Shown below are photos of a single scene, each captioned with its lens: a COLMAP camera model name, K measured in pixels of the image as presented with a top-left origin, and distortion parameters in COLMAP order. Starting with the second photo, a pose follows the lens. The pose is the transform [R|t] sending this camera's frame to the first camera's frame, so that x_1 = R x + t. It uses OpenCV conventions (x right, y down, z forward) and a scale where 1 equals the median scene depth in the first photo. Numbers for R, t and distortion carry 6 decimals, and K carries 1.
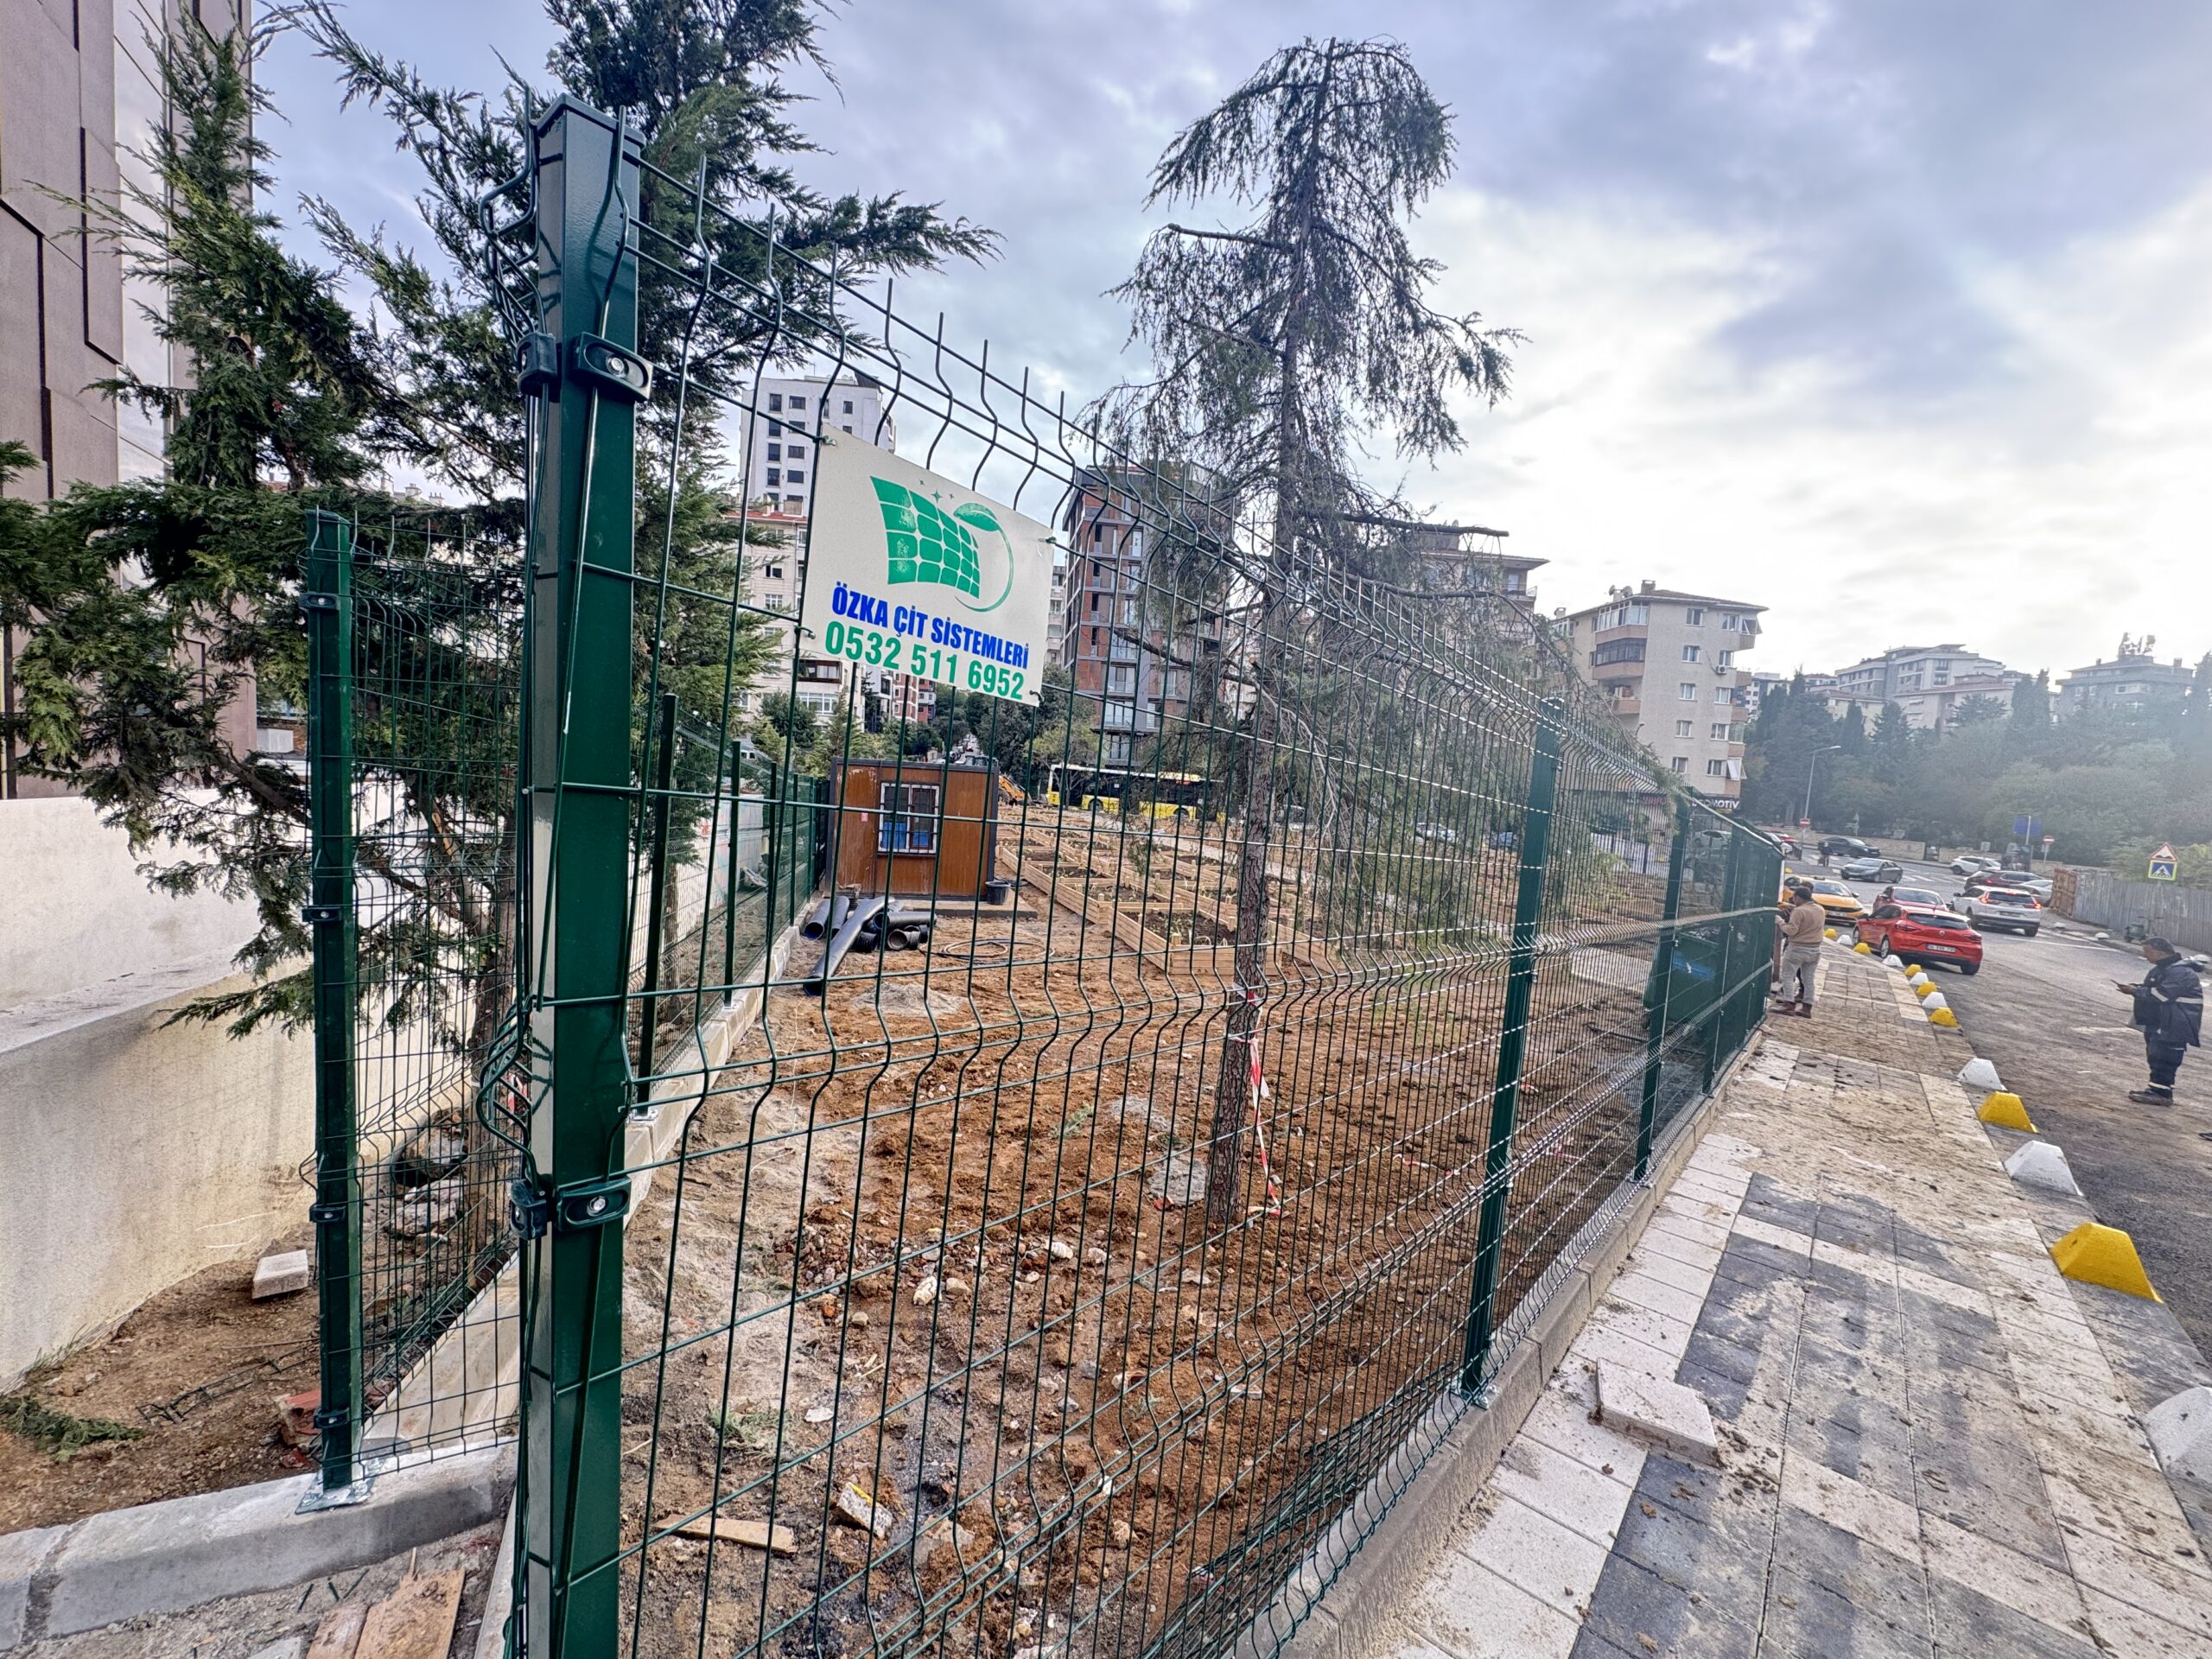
lens RADIAL K [[875.2, 0, 1108.0], [0, 875.2, 832.6], [0, 0, 1]] dist [0.003361, -0.001235]
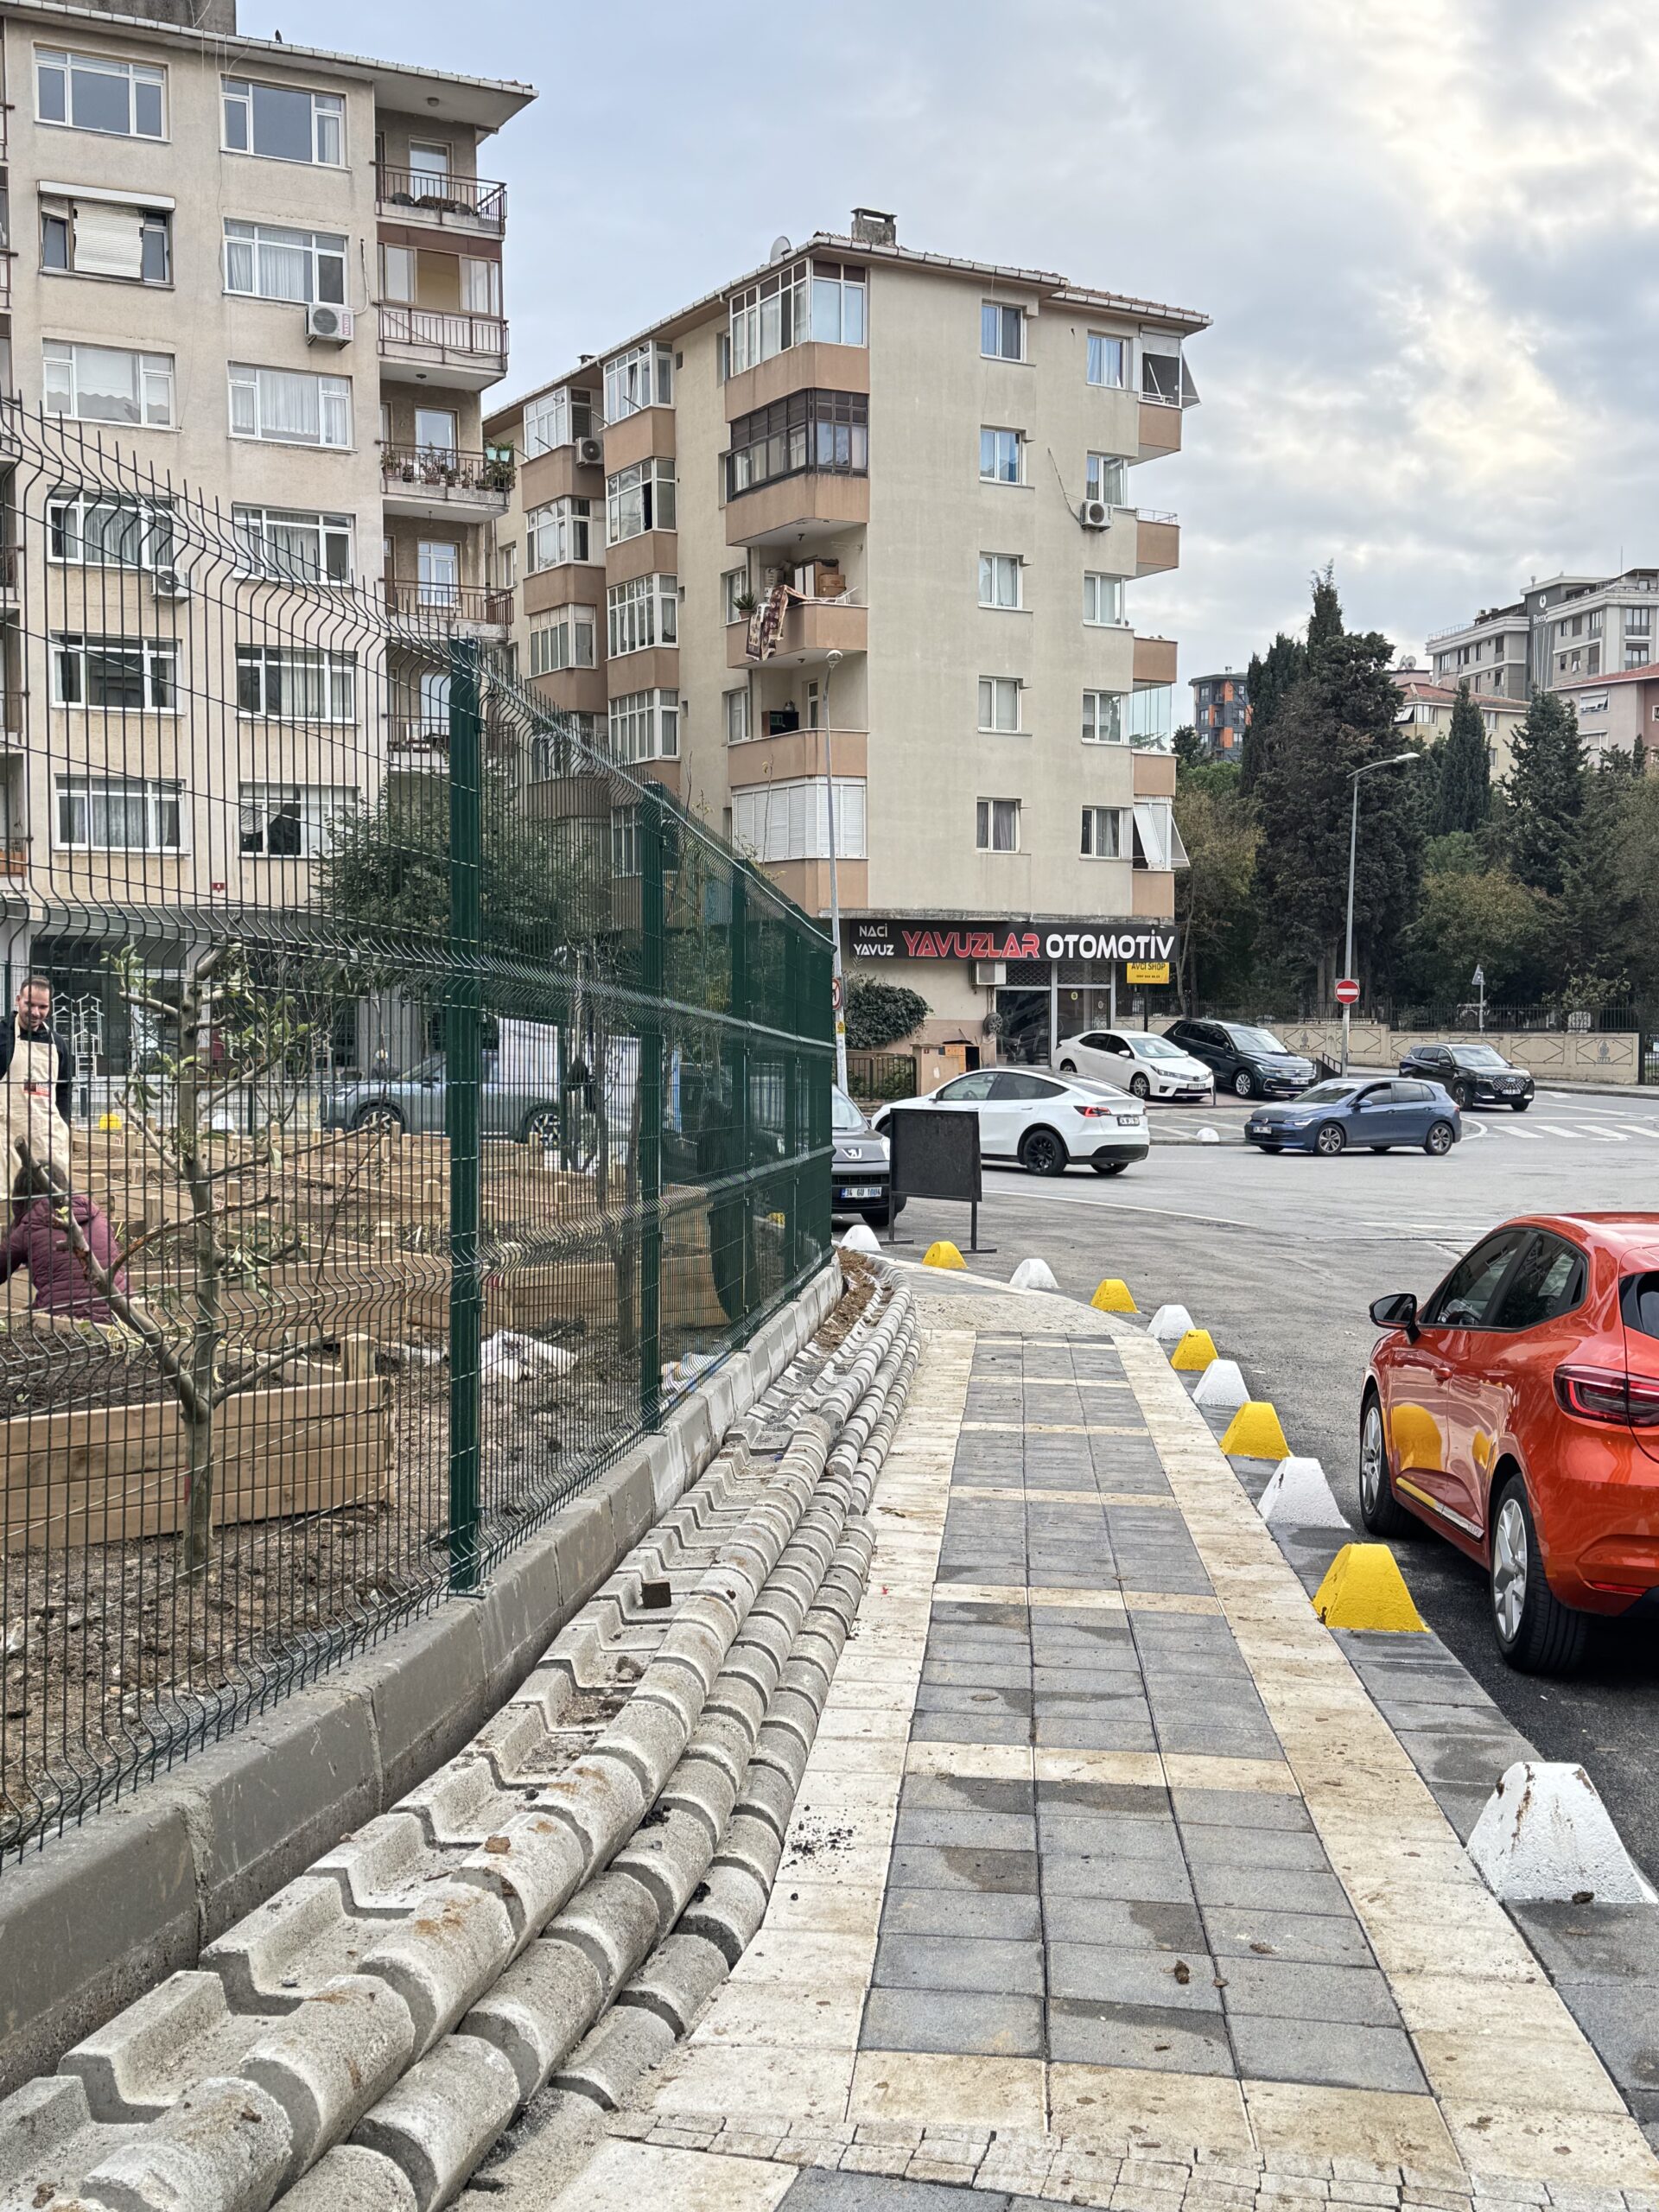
lens RADIAL K [[2575.6, 0, 826.1], [0, 2575.6, 1137.7], [0, 0, 1]] dist [0.121991, 0.000000]
pose [[0.897788, -0.074332, 0.434110, 1.556264], [0.078170, 0.996899, 0.009032, 0.145306], [-0.433435, 0.025825, 0.900815, 1.713448]]
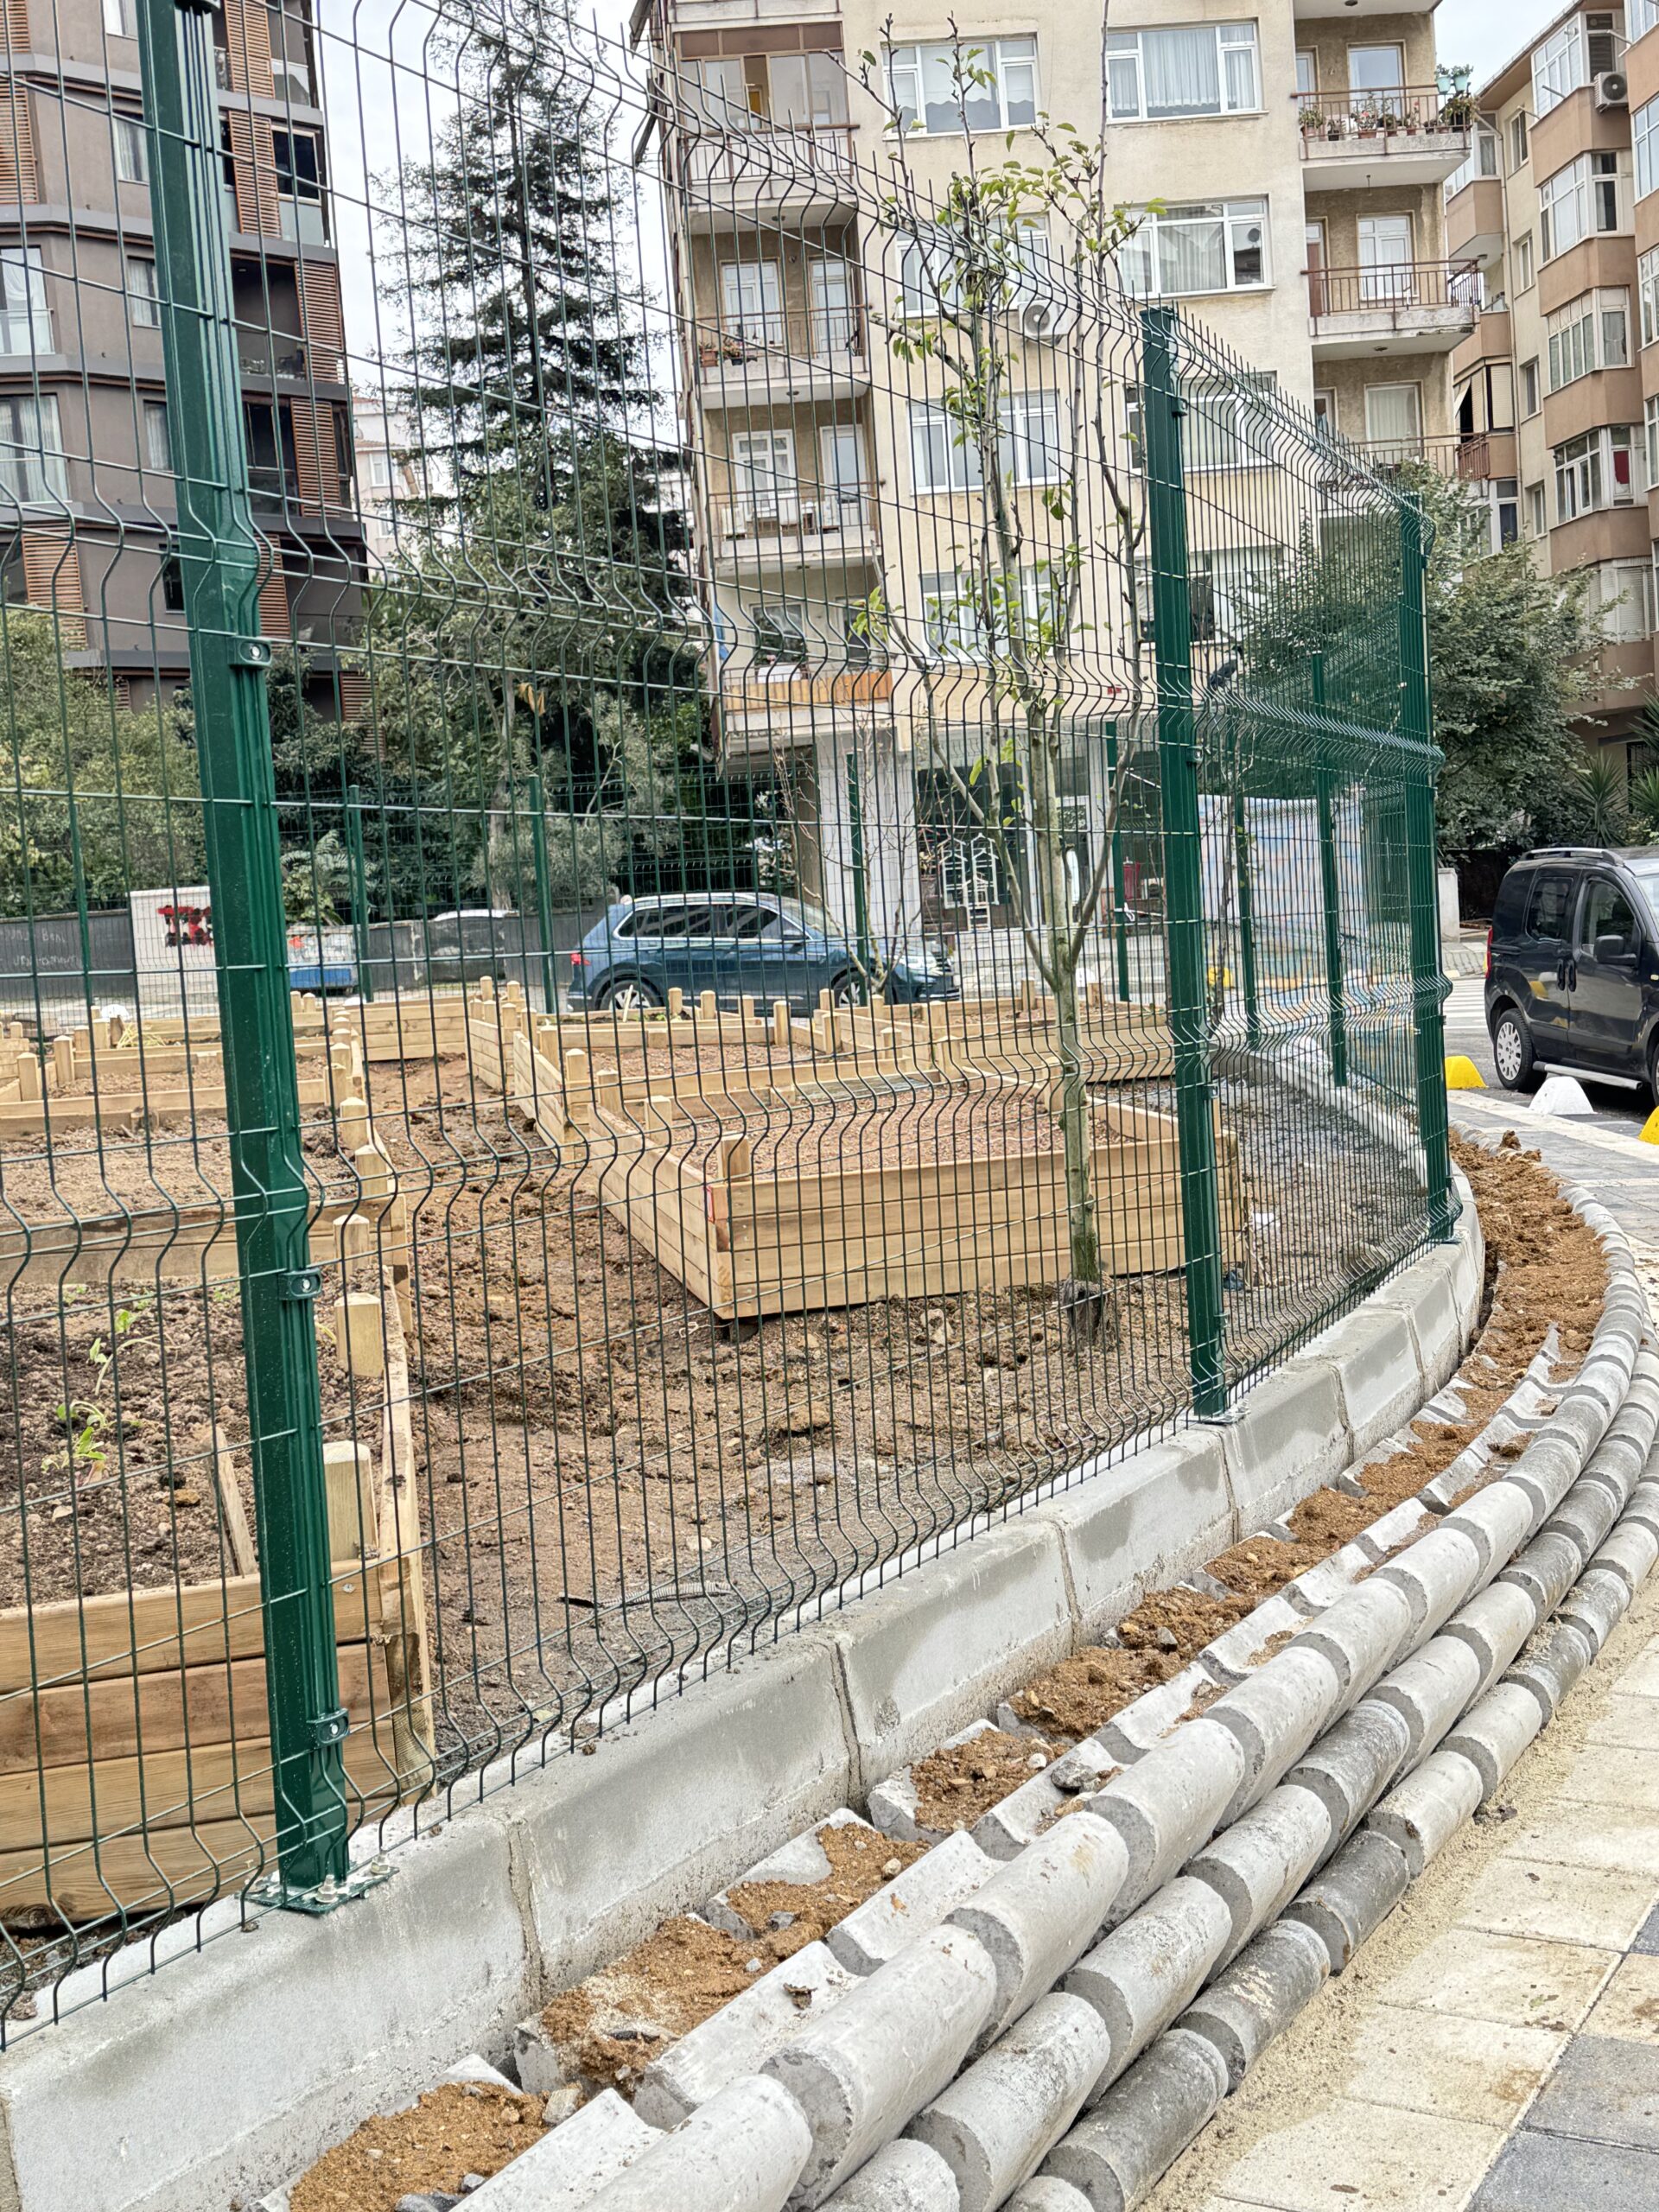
lens RADIAL K [[2575.6, 0, 910.6], [0, 2575.6, 1054.3], [0, 0, 1]] dist [0.121991, 0.000000]
pose [[0.989695, -0.137420, 0.040249, 2.277517], [0.137660, 0.990474, -0.003244, 0.155164], [-0.039420, 0.008752, 0.999184, 2.898464]]
